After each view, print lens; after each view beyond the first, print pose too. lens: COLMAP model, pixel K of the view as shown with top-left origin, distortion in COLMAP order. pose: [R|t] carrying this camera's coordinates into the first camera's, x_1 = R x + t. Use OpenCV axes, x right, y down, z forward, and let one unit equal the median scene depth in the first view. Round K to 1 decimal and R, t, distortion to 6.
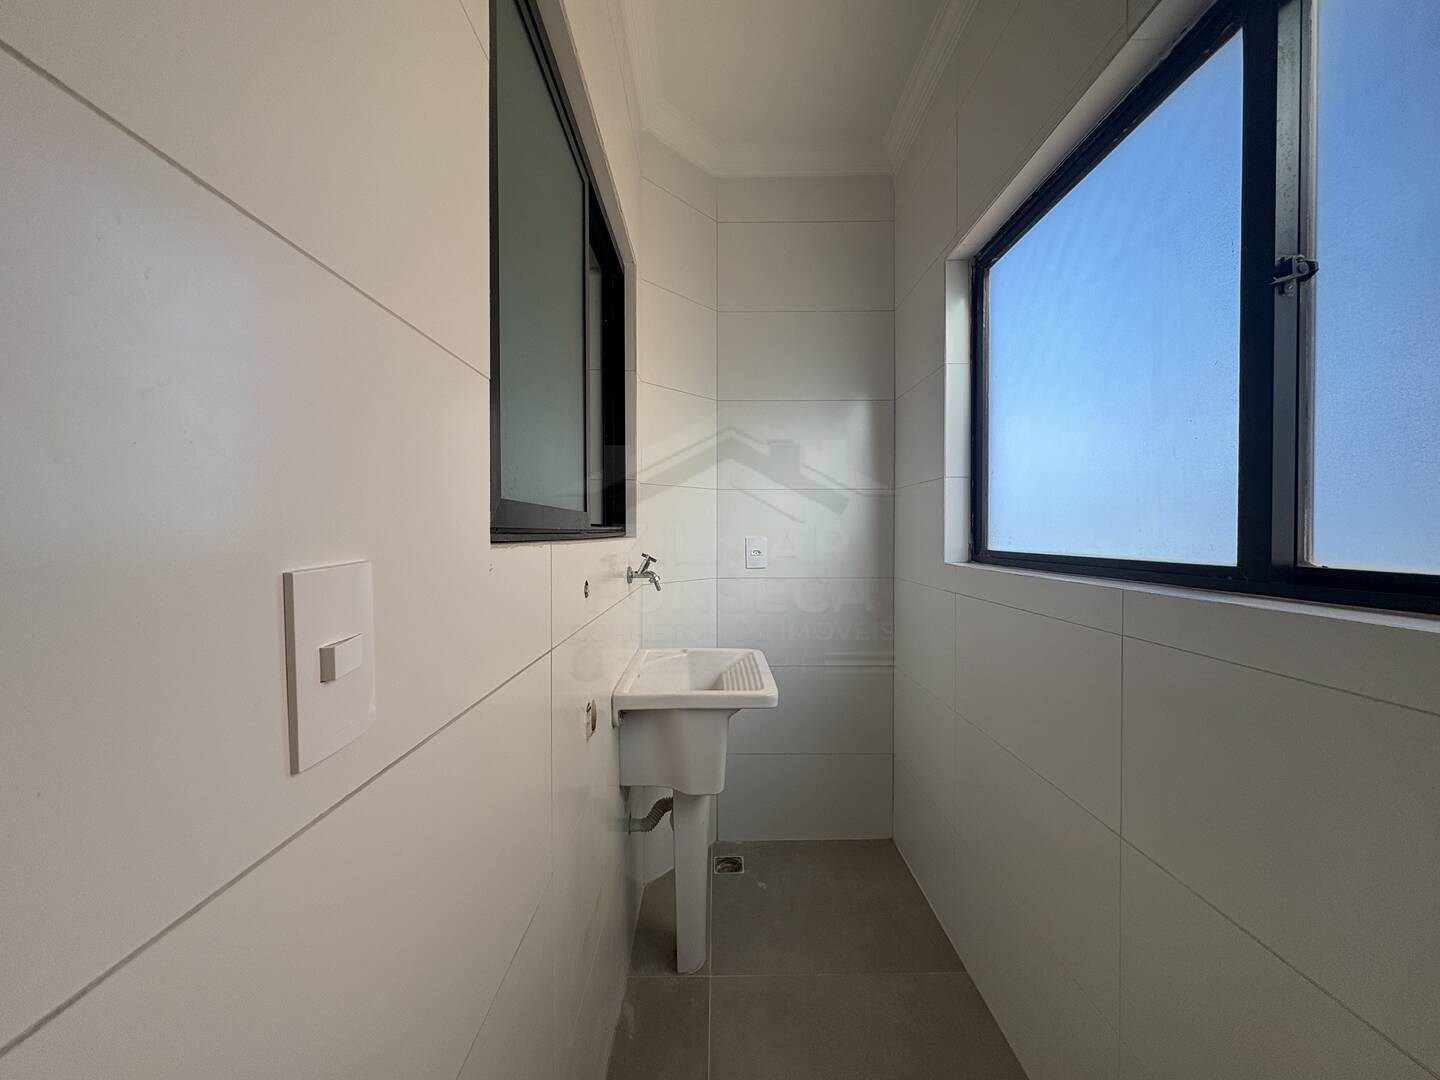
lens RADIAL K [[576.9, 0, 724.7], [0, 576.9, 539.5], [0, 0, 1]] dist [0.002507, -0.000341]
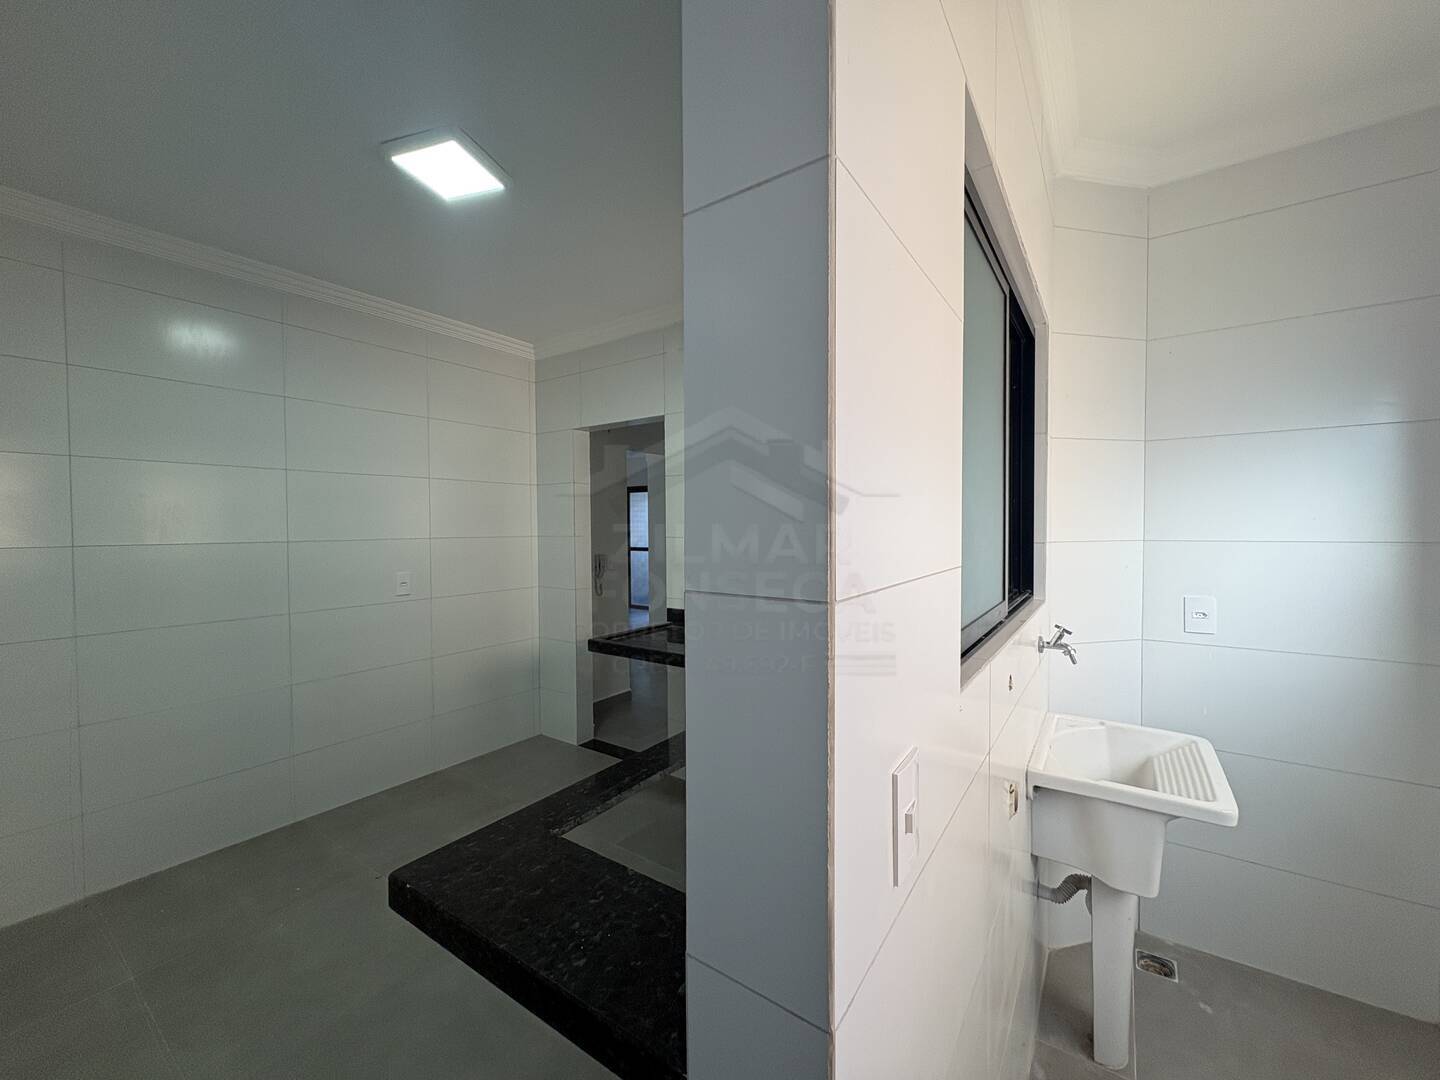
lens RADIAL K [[576.9, 0, 718.6], [0, 576.9, 539.8], [0, 0, 1]] dist [0.002507, -0.000341]
pose [[0.811045, 0.011111, -0.584878, -0.033347], [-0.003177, 0.999889, 0.014589, -0.136224], [0.584975, -0.009974, 0.810990, -0.148913]]
